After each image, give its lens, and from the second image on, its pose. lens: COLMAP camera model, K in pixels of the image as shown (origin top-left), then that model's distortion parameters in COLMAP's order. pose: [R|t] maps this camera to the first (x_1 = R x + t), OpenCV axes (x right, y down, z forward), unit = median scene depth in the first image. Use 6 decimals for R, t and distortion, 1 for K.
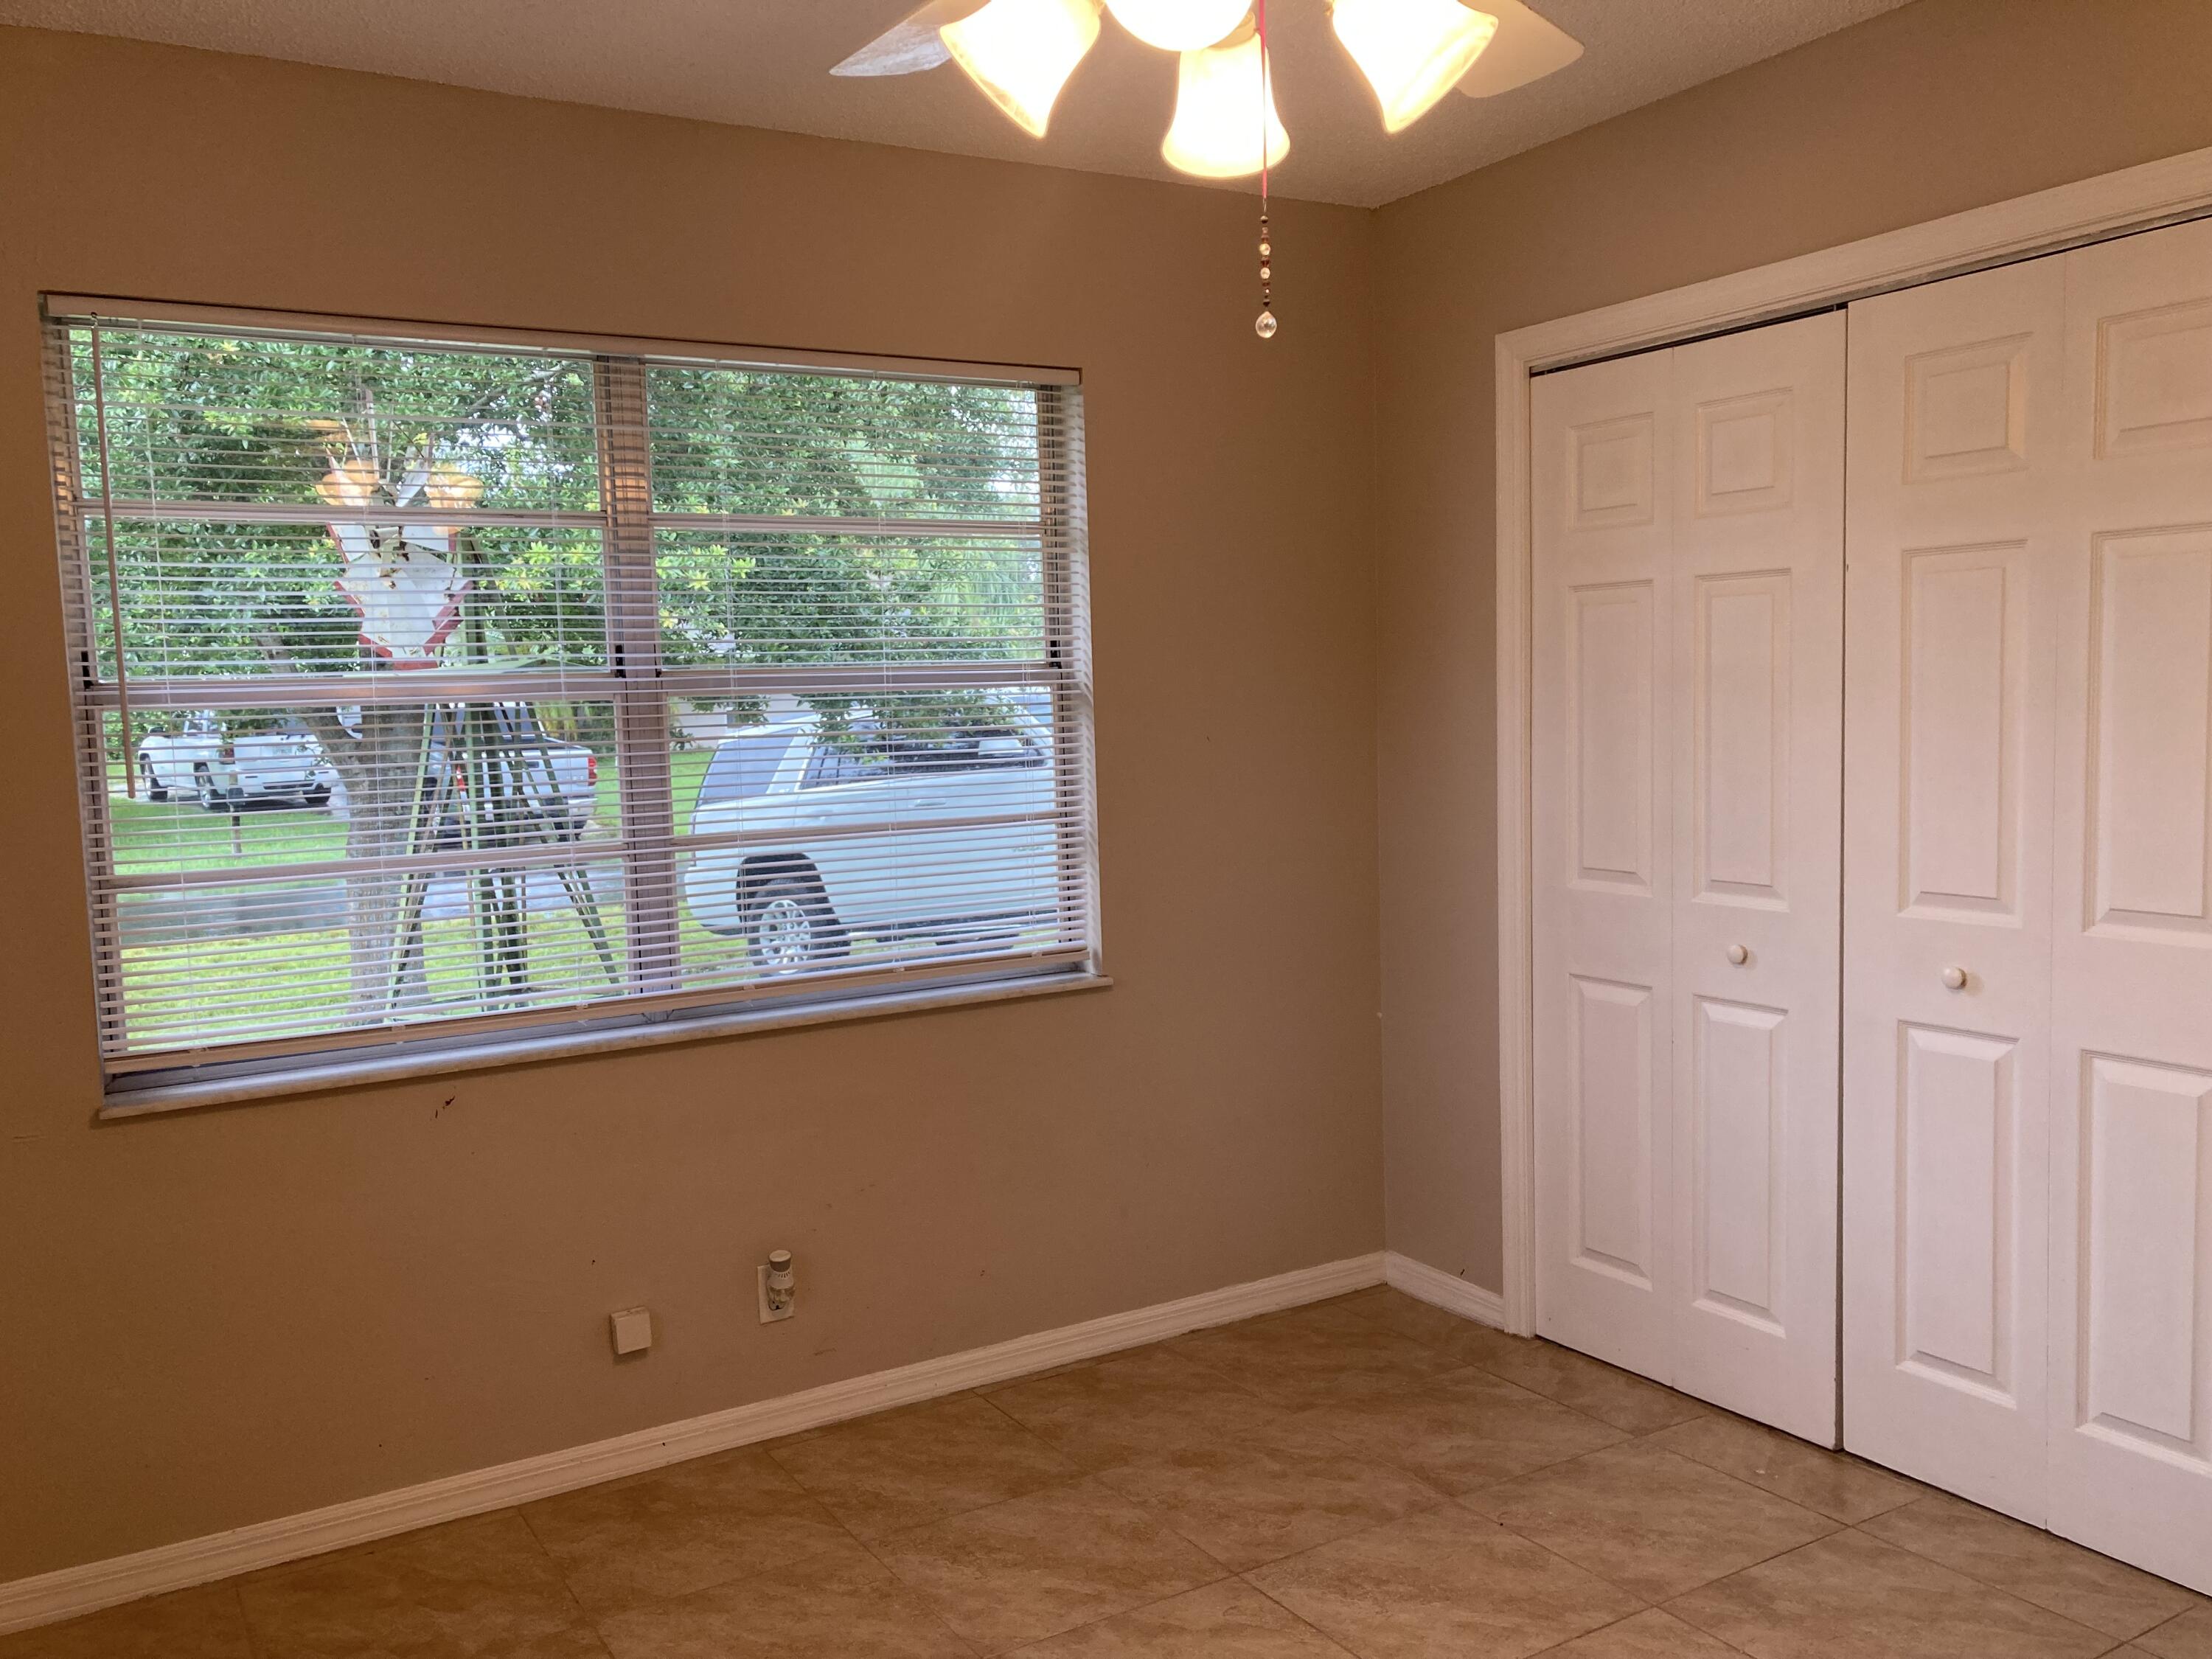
lens RADIAL K [[1806.8, 0, 1098.1], [0, 1806.8, 825.5], [0, 0, 1]] dist [0.017964, -0.004751]
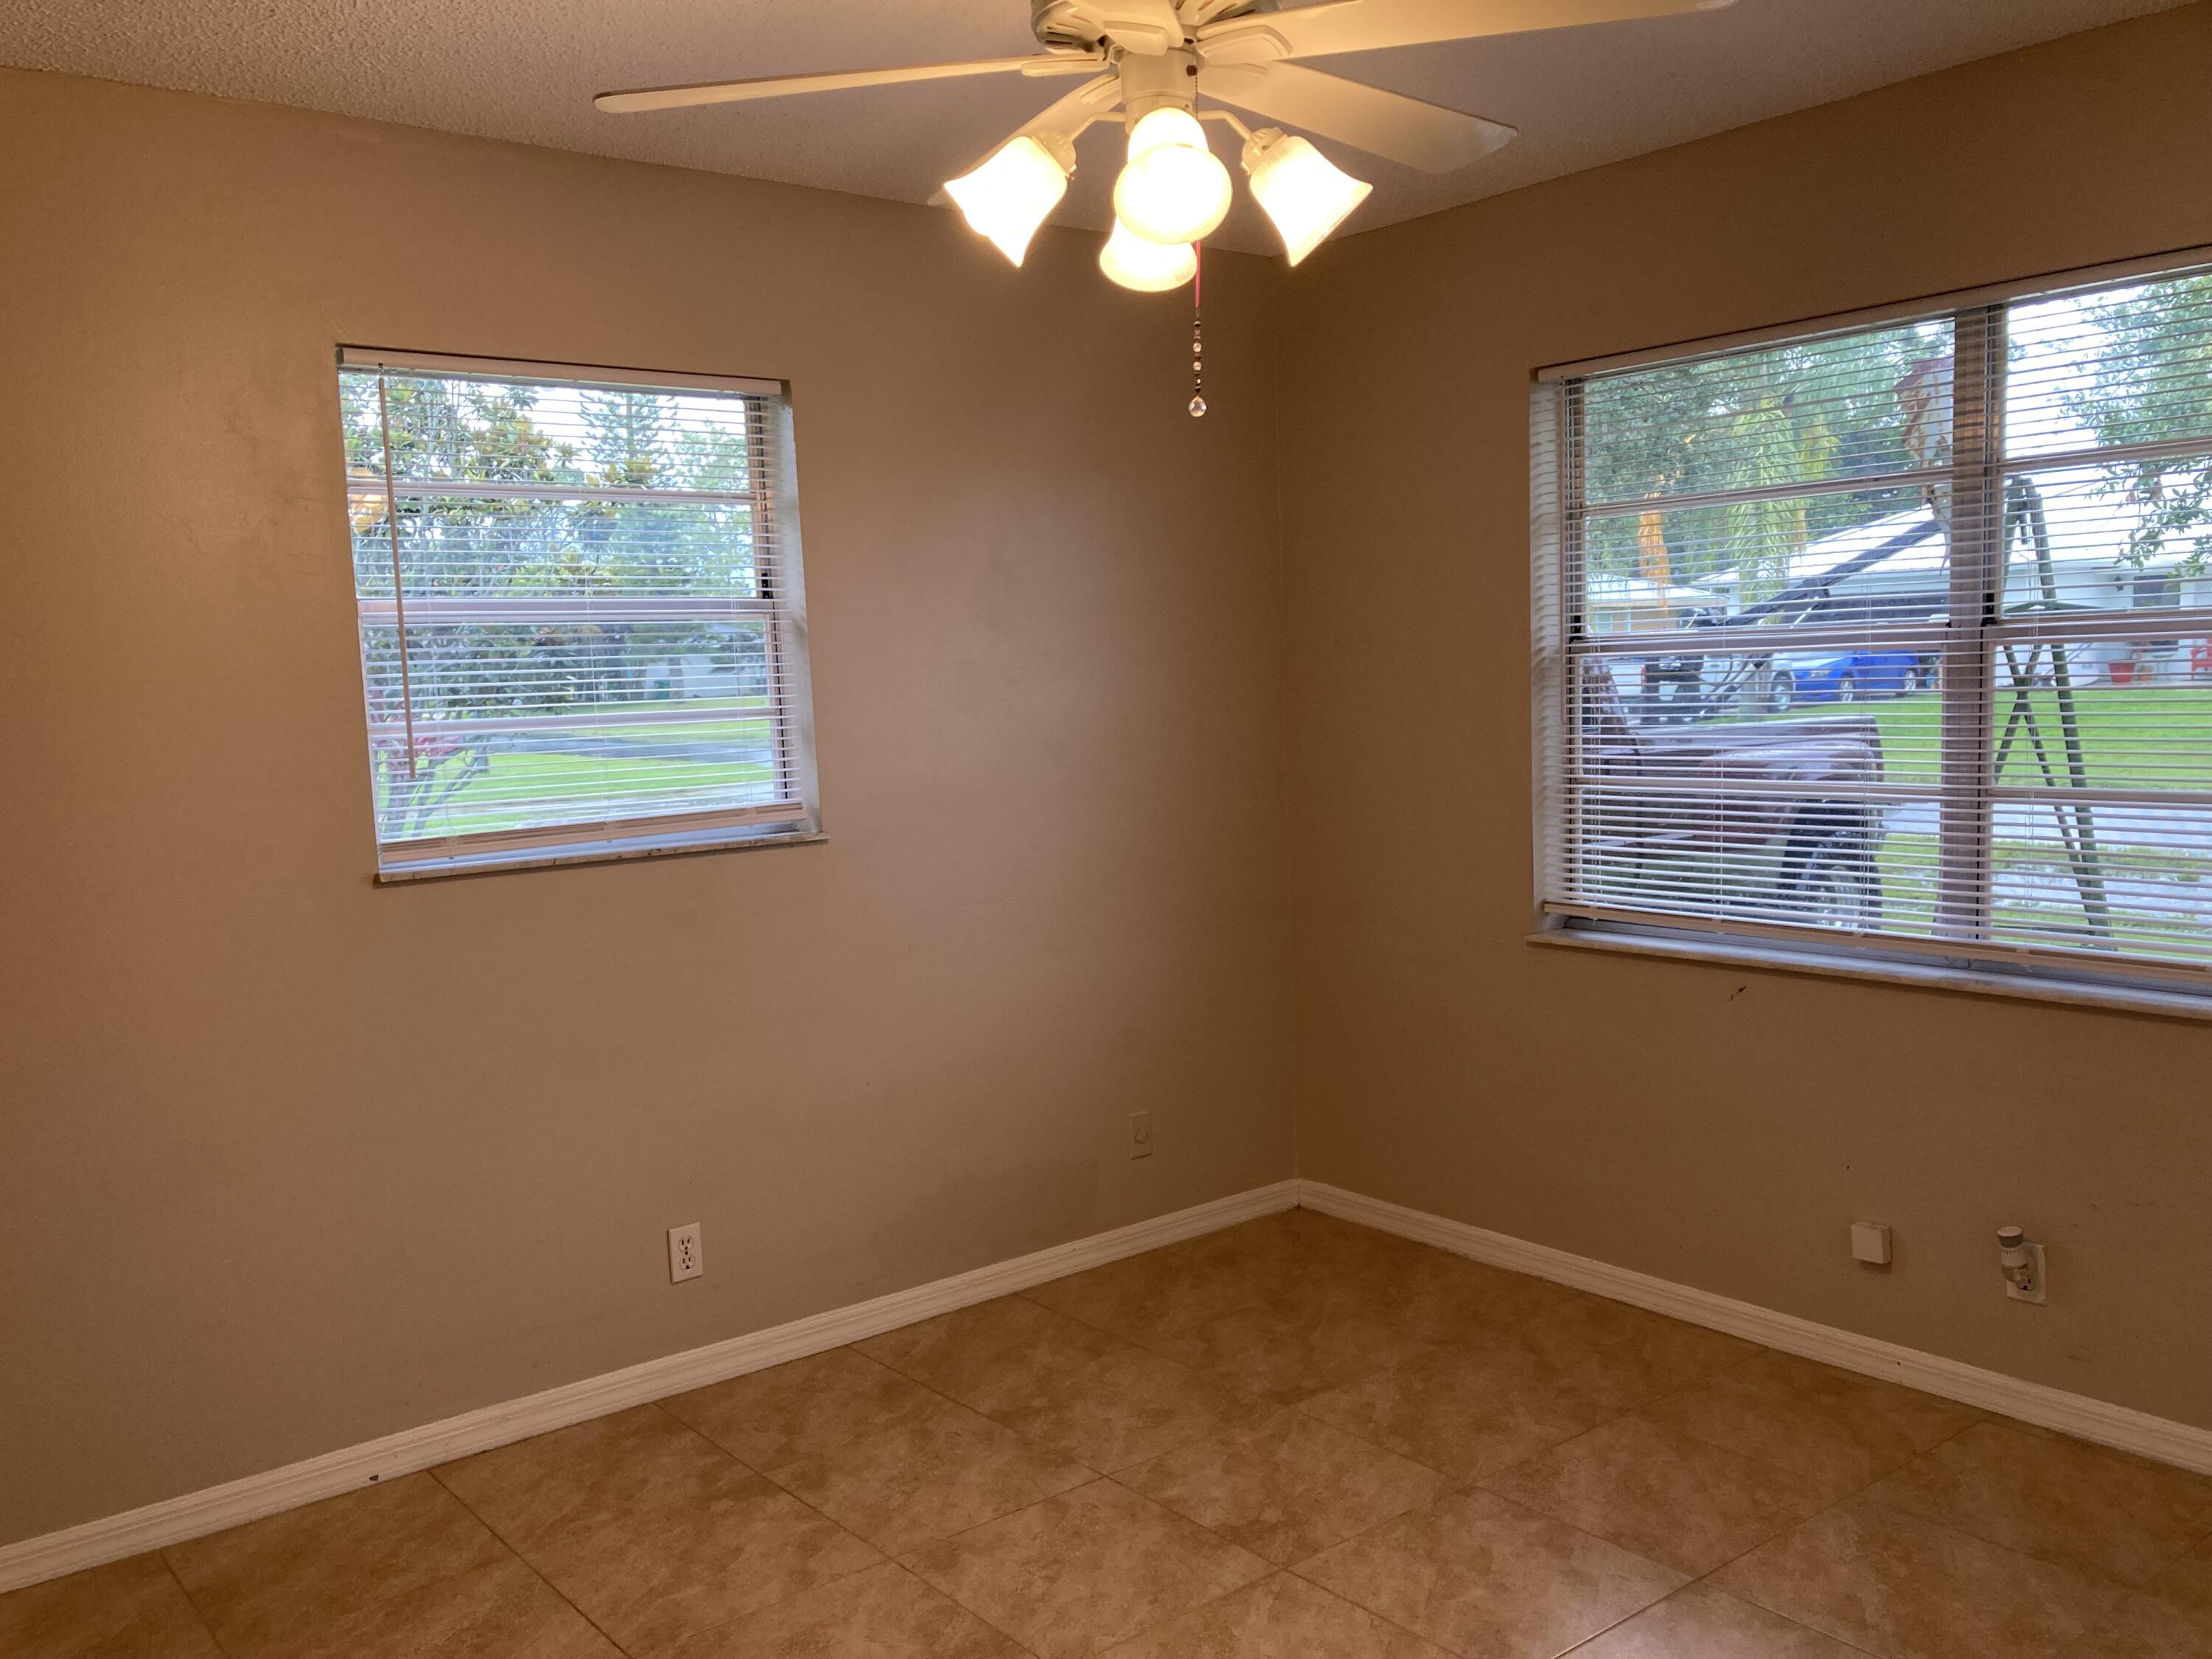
lens RADIAL K [[1806.8, 0, 1098.1], [0, 1806.8, 825.5], [0, 0, 1]] dist [0.017964, -0.004751]
pose [[0.136485, 0.112461, -0.984238, 0.771704], [-0.042890, 0.993275, 0.107546, -0.066974], [0.989713, 0.027536, 0.140390, 0.429746]]
